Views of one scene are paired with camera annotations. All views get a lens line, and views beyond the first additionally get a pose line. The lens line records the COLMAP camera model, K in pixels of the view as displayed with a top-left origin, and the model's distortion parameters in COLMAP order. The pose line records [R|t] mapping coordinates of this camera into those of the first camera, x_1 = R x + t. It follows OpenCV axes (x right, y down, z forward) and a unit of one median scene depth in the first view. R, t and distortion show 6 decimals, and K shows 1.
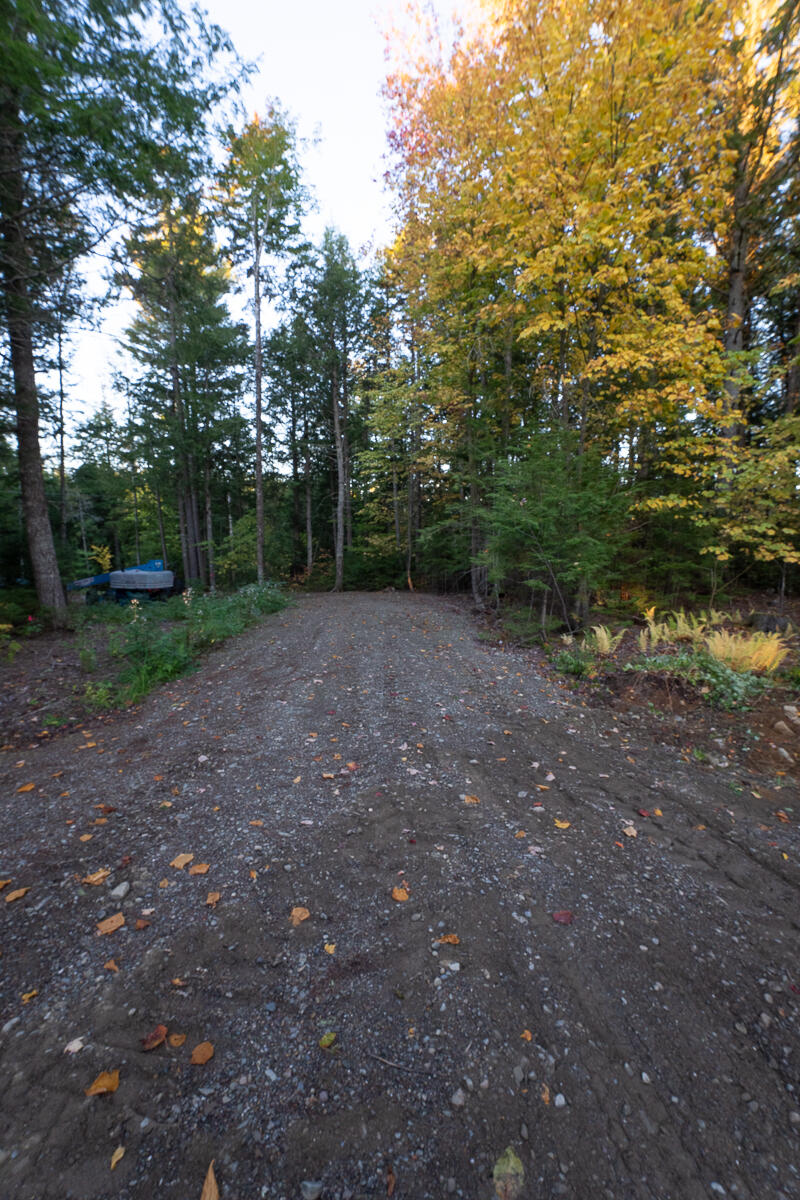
lens RADIAL K [[485.2, 0, 400.0], [0, 485.2, 600.0], [0, 0, 1]] dist [-0.000168, -0.000011]
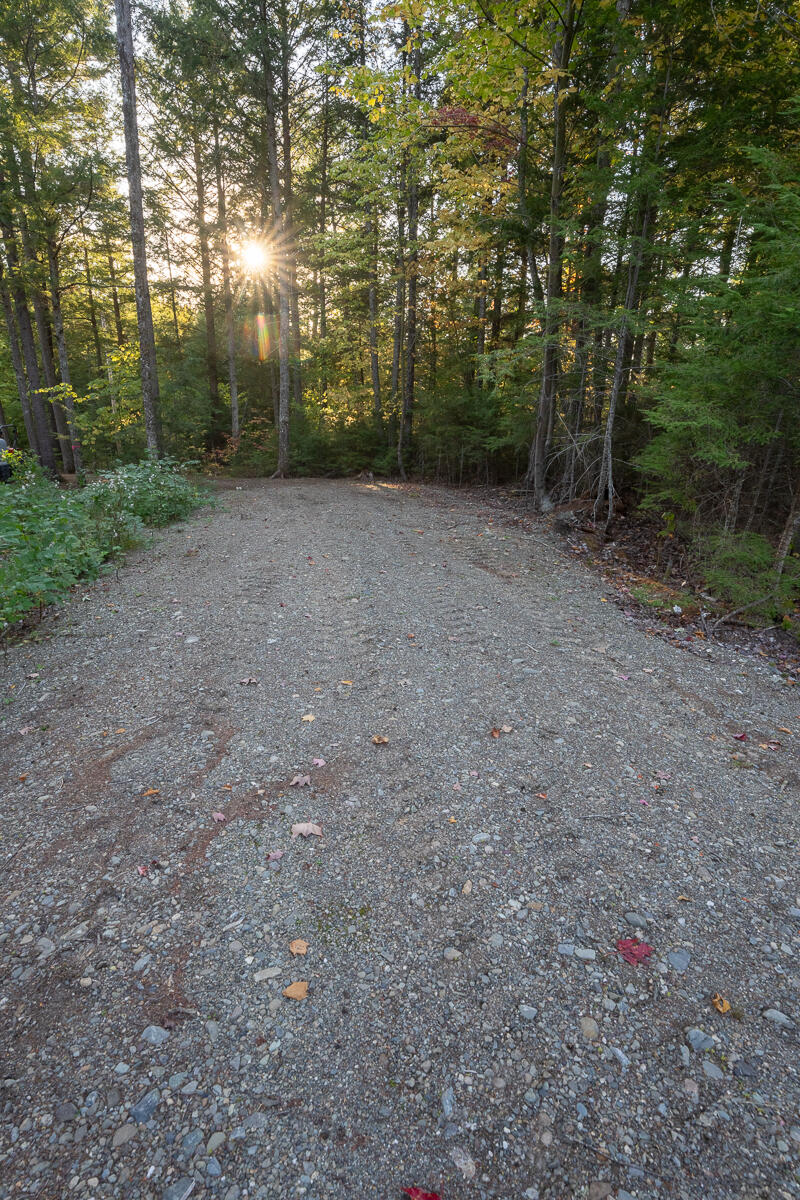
lens RADIAL K [[624.4, 0, 400.0], [0, 624.4, 600.0], [0, 0, 1]] dist [0.019050, 0.000217]
pose [[0.997550, 0.001287, 0.069943, -0.027955], [-0.013763, 0.983900, 0.178189, -0.006818], [-0.068588, -0.178715, 0.981507, 0.135805]]
